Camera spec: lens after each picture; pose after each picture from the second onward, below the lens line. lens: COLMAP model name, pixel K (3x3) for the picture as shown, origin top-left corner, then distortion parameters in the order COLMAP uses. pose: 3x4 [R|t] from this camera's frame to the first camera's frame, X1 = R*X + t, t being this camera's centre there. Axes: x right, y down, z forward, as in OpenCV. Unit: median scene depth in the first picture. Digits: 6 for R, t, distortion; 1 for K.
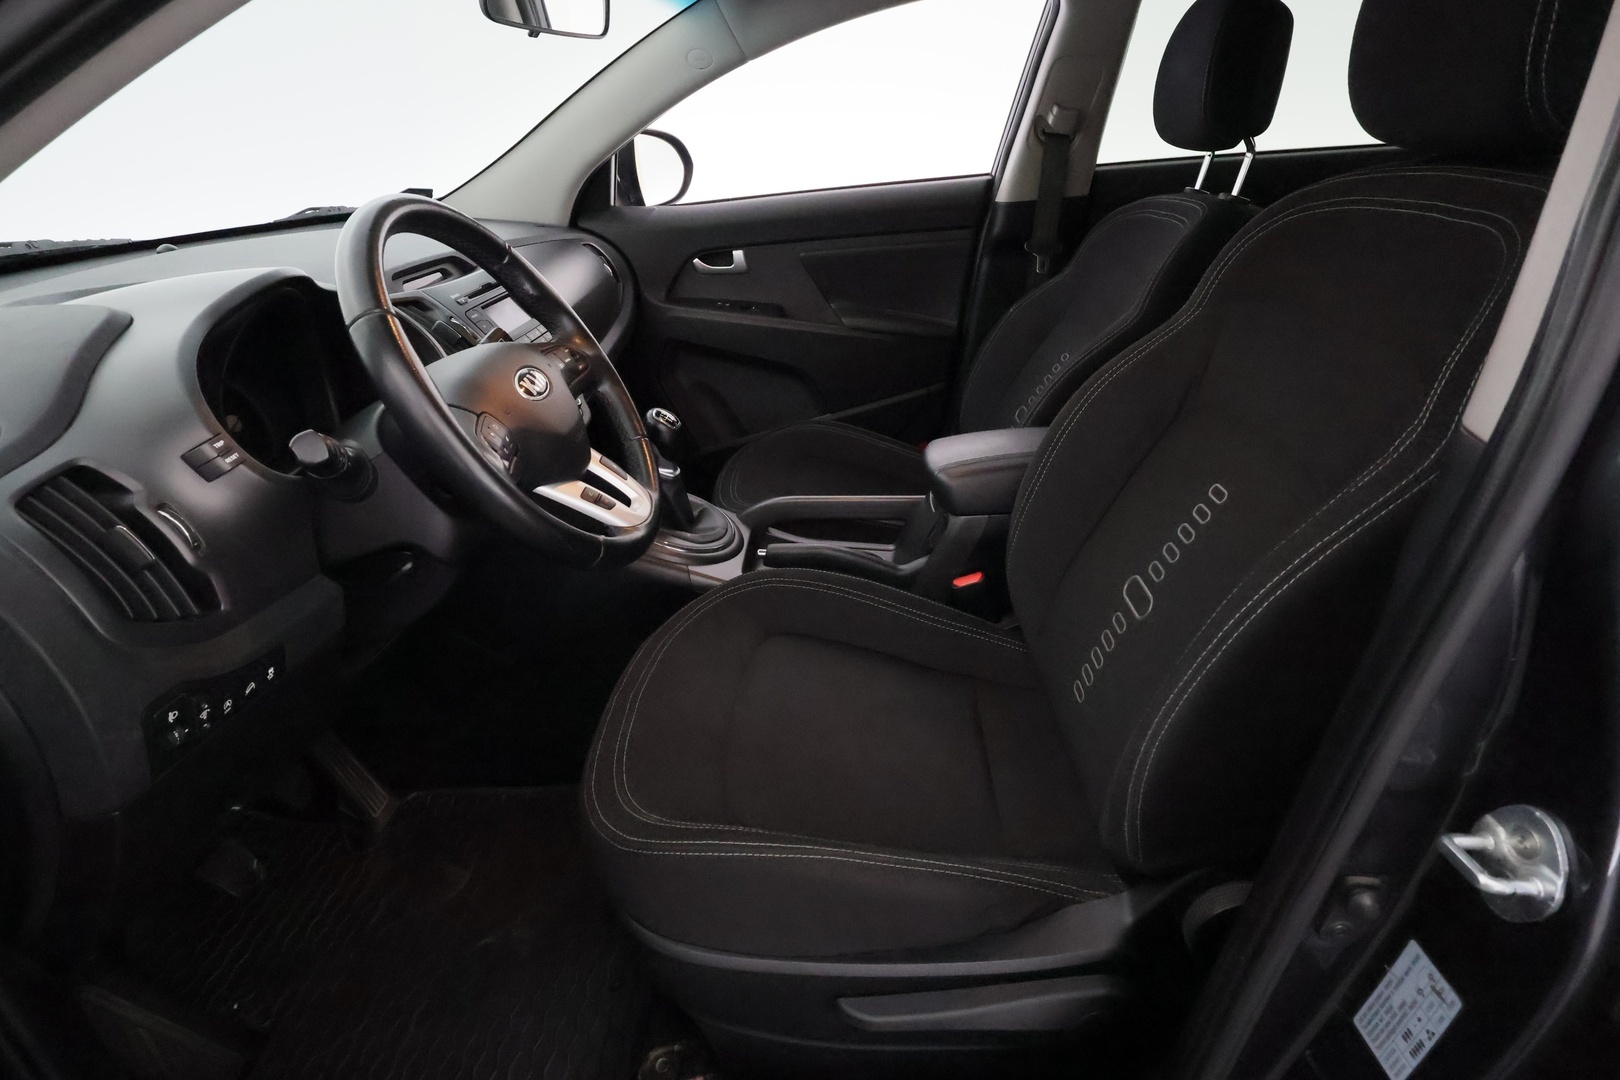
lens RADIAL K [[829.5, 0, 811.1], [0, 829.5, 564.0], [0, 0, 1]] dist [-0.000620, -0.000889]
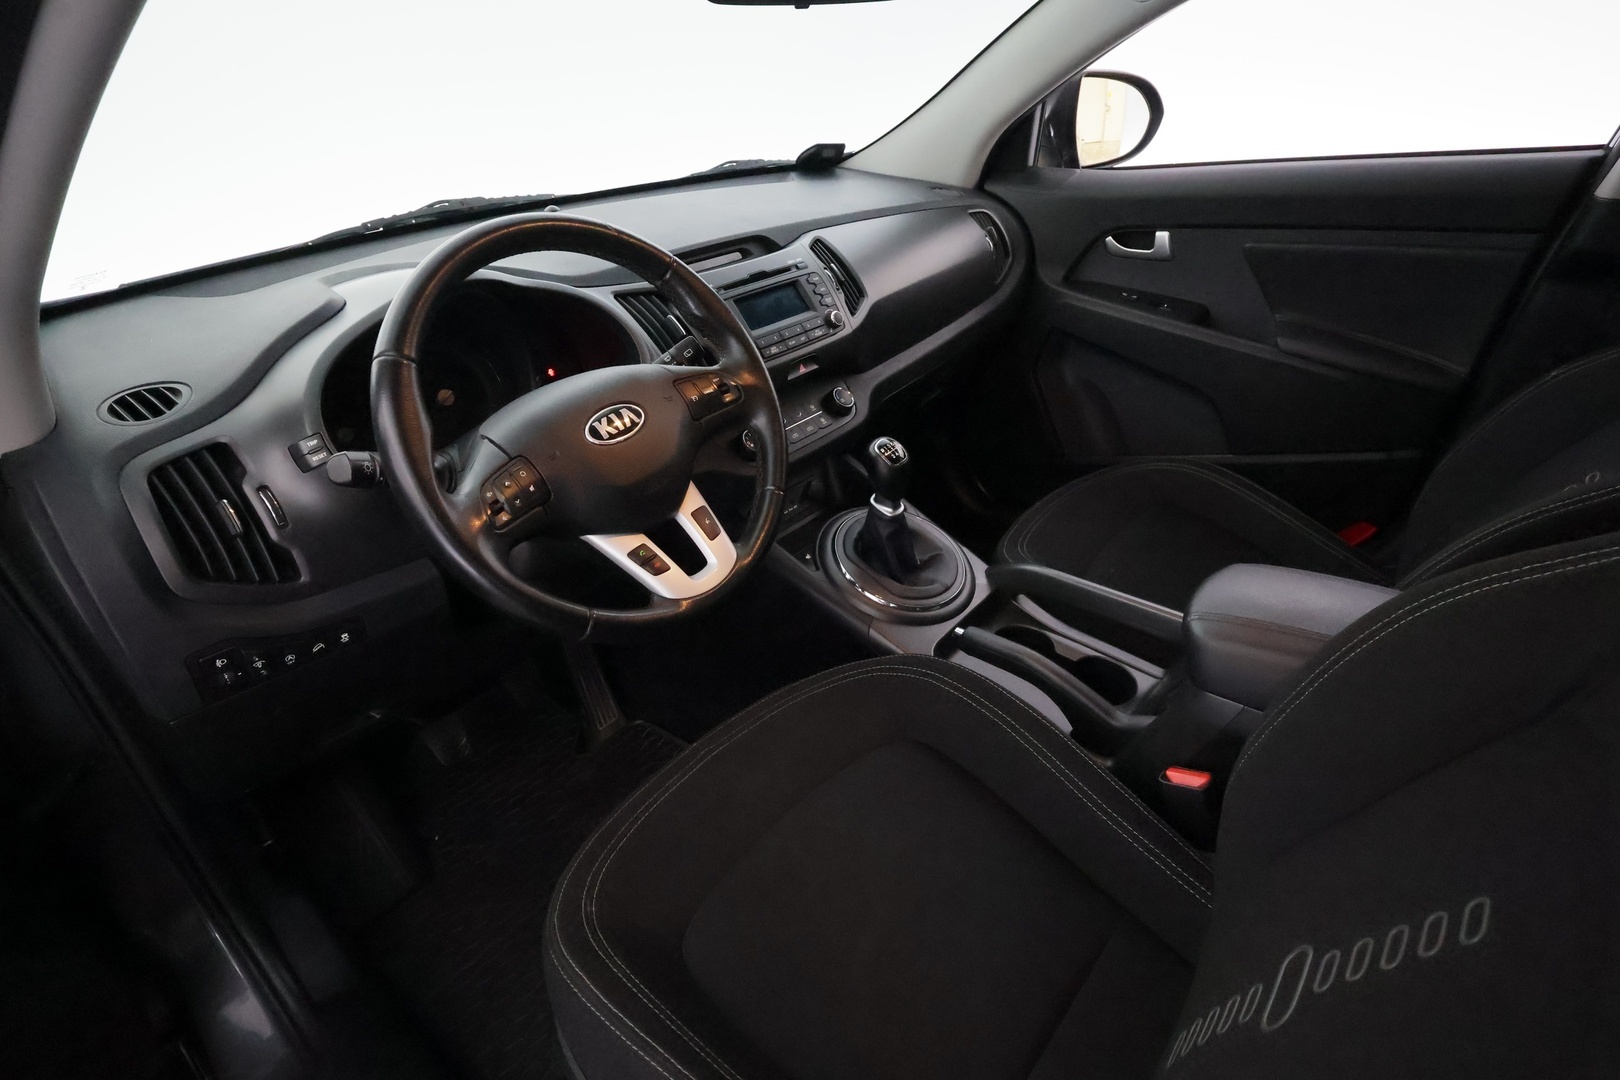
lens RADIAL K [[829.5, 0, 811.1], [0, 829.5, 564.0], [0, 0, 1]] dist [-0.000620, -0.000889]
pose [[0.788428, 0.305635, -0.533824, 0.205395], [-0.255034, 0.952143, 0.168468, -0.151262], [0.559767, 0.003318, 0.828644, 0.191457]]
